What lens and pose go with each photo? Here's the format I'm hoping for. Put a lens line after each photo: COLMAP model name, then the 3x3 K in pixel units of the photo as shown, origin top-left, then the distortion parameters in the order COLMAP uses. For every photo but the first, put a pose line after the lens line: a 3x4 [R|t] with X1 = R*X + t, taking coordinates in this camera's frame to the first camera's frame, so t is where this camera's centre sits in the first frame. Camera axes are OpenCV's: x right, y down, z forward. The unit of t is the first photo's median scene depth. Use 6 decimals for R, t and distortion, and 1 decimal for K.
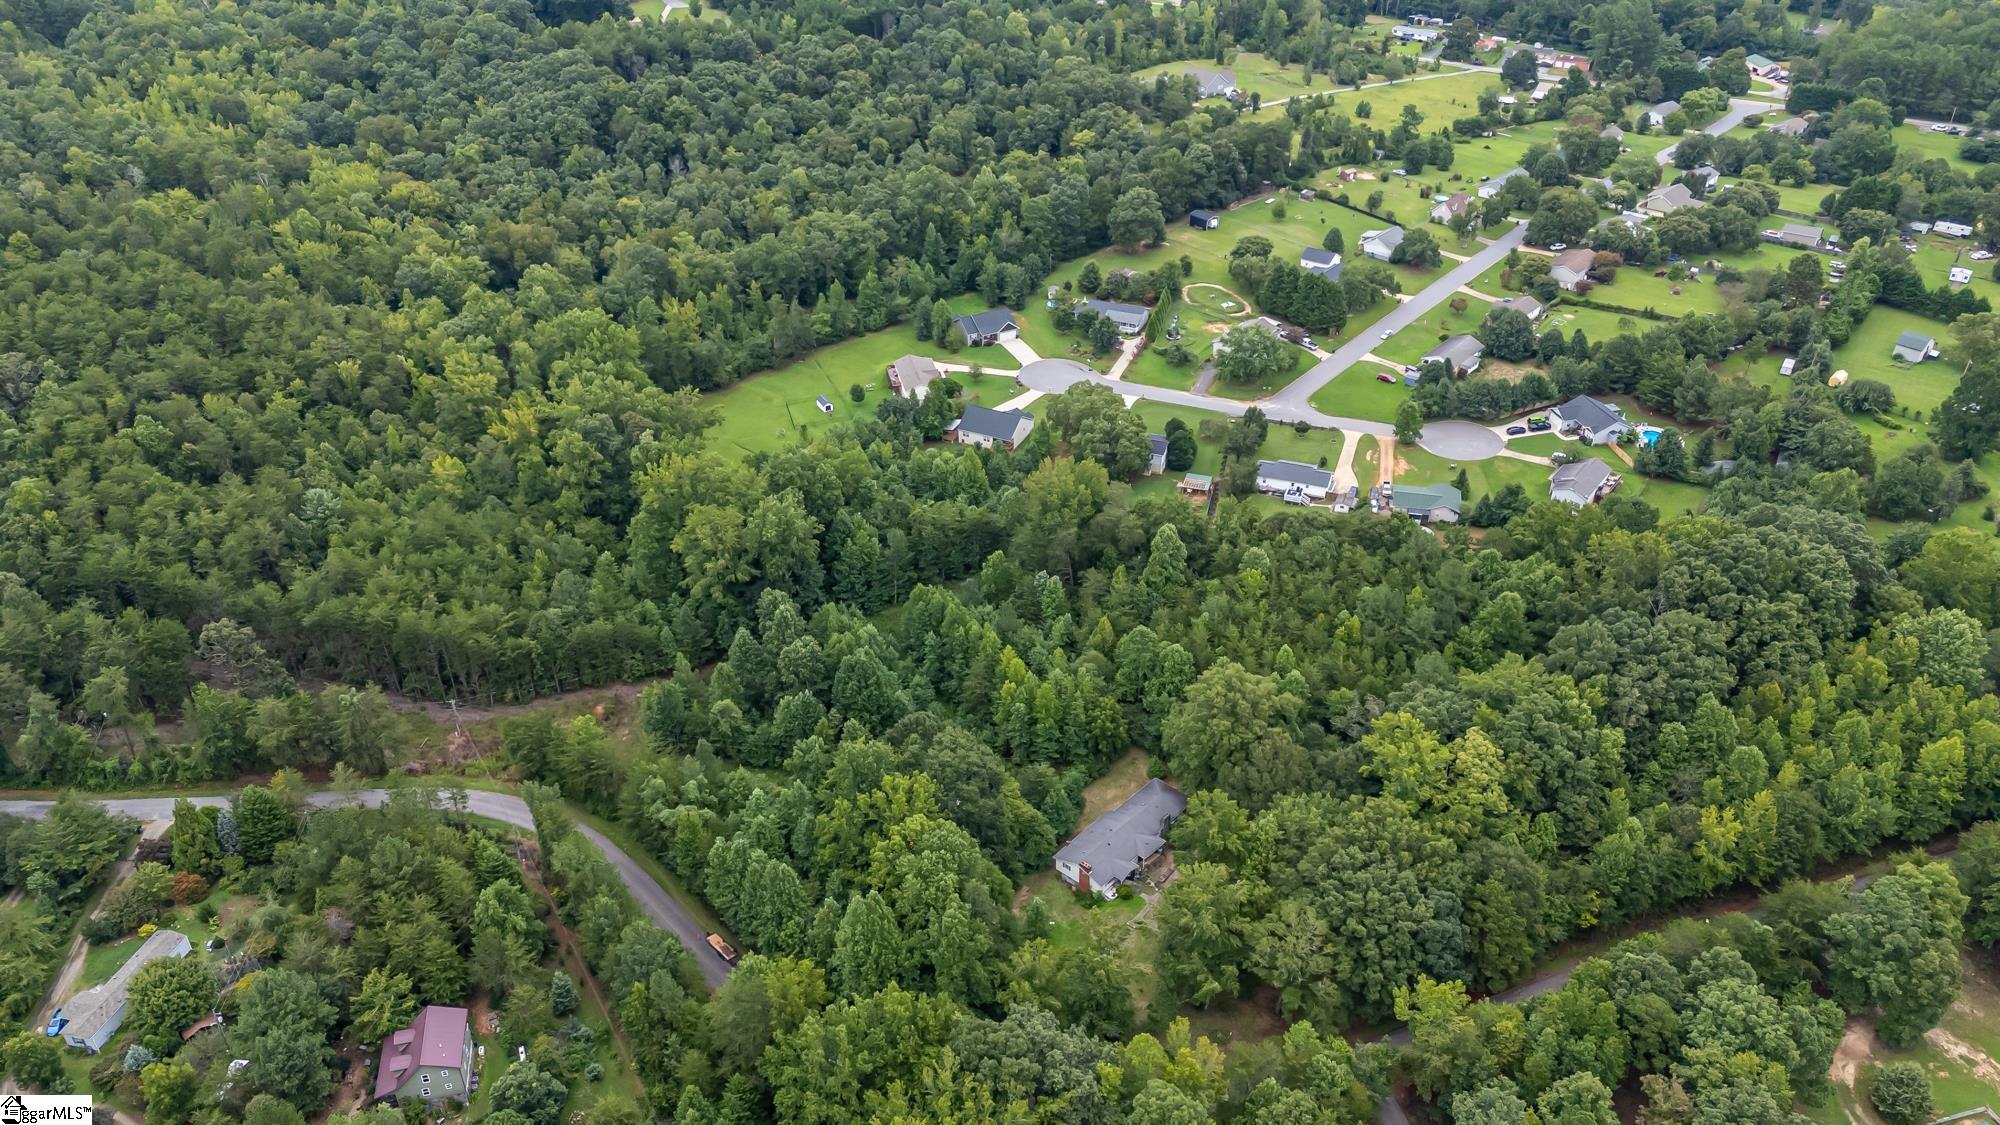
lens RADIAL K [[1476.0, 0, 999.6], [0, 1476.0, 568.5], [0, 0, 1]] dist [0.075889, -0.039644]
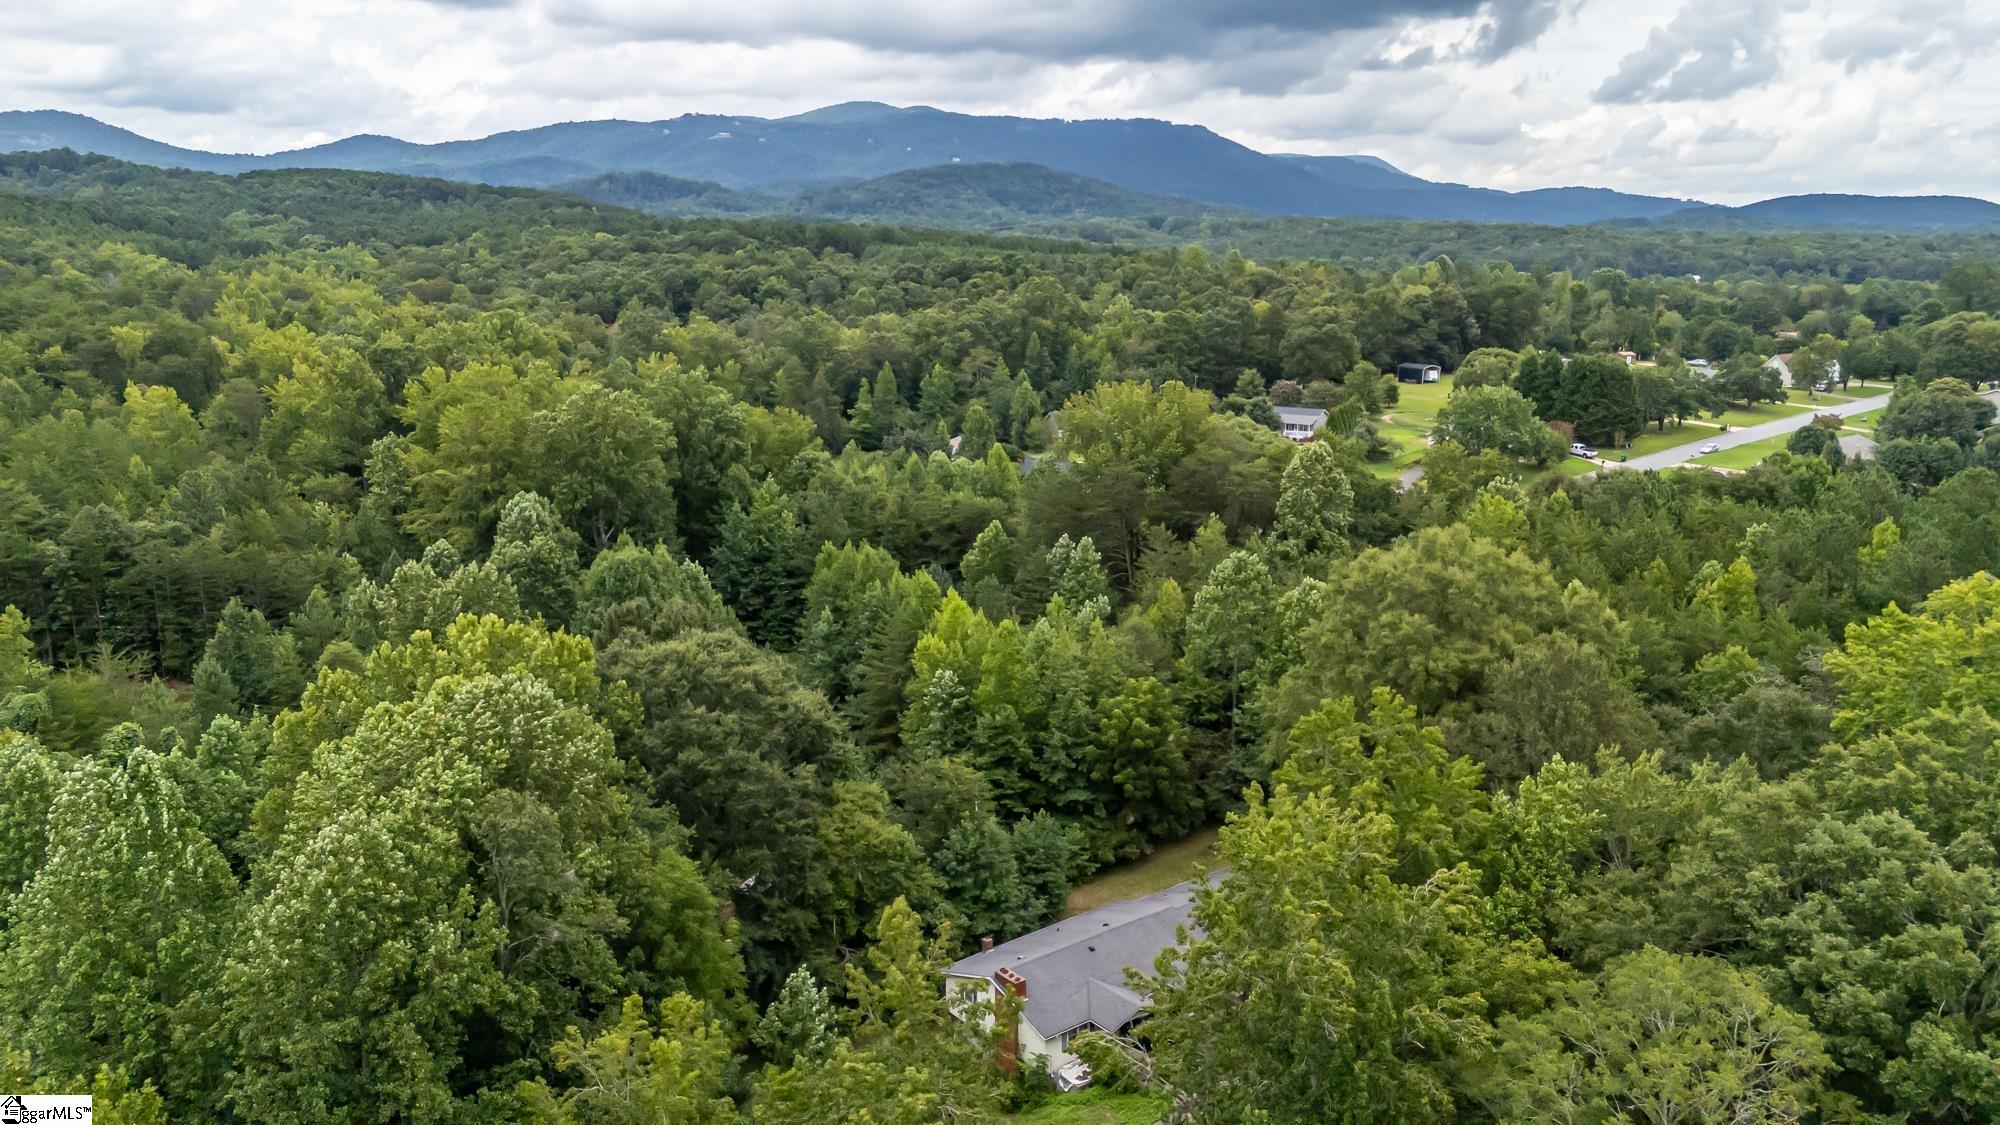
lens RADIAL K [[1476.0, 0, 999.6], [0, 1476.0, 568.5], [0, 0, 1]] dist [0.075889, -0.039644]
pose [[0.985980, 0.047937, -0.159831, 0.083209], [-0.100202, 0.936013, -0.337402, 0.176751], [0.133430, 0.348687, 0.927693, 0.487716]]
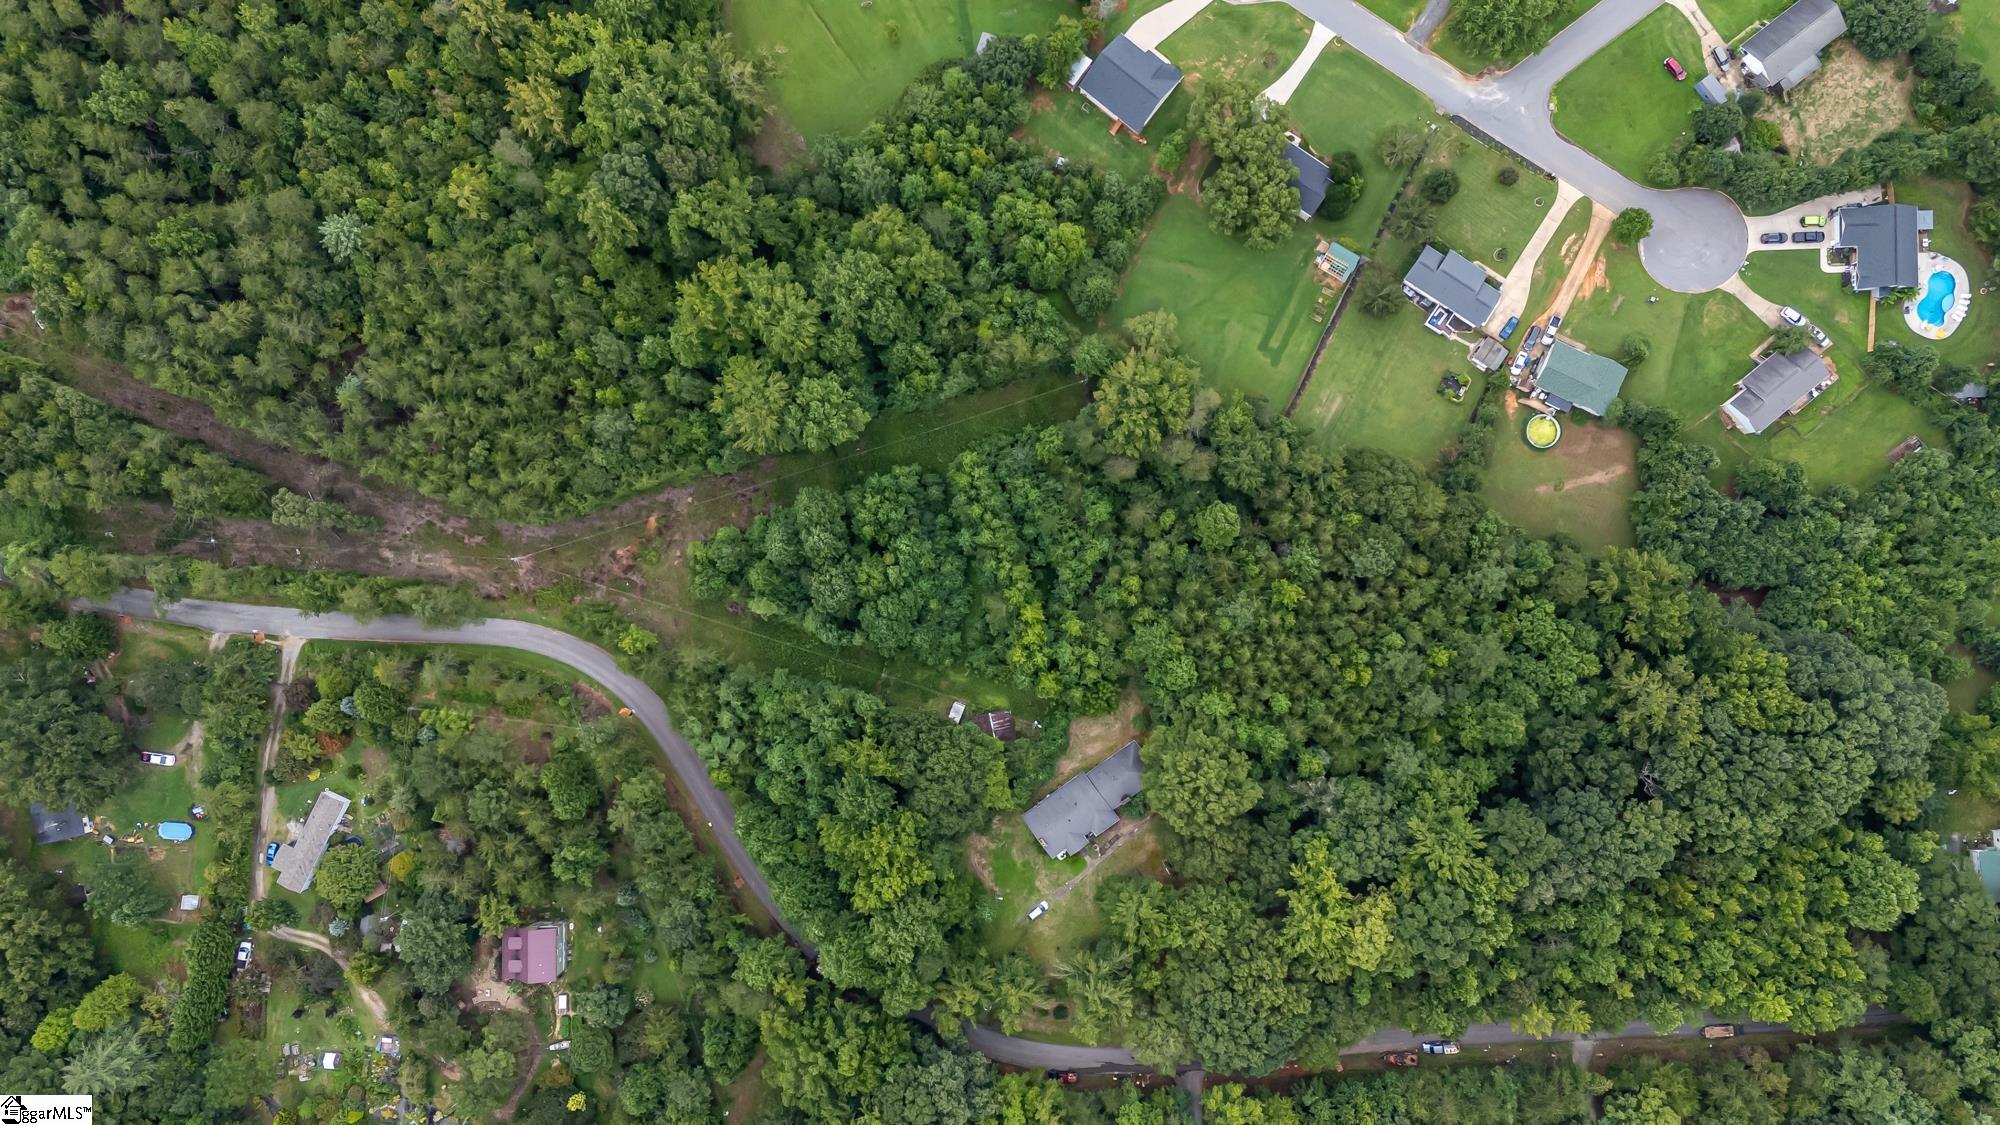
lens RADIAL K [[1476.0, 0, 999.6], [0, 1476.0, 568.5], [0, 0, 1]] dist [0.075889, -0.039644]
pose [[0.977193, 0.208538, -0.040078, 0.017154], [-0.088235, 0.570402, 0.816613, -0.694366], [0.193155, -0.794452, 0.575793, 0.370883]]
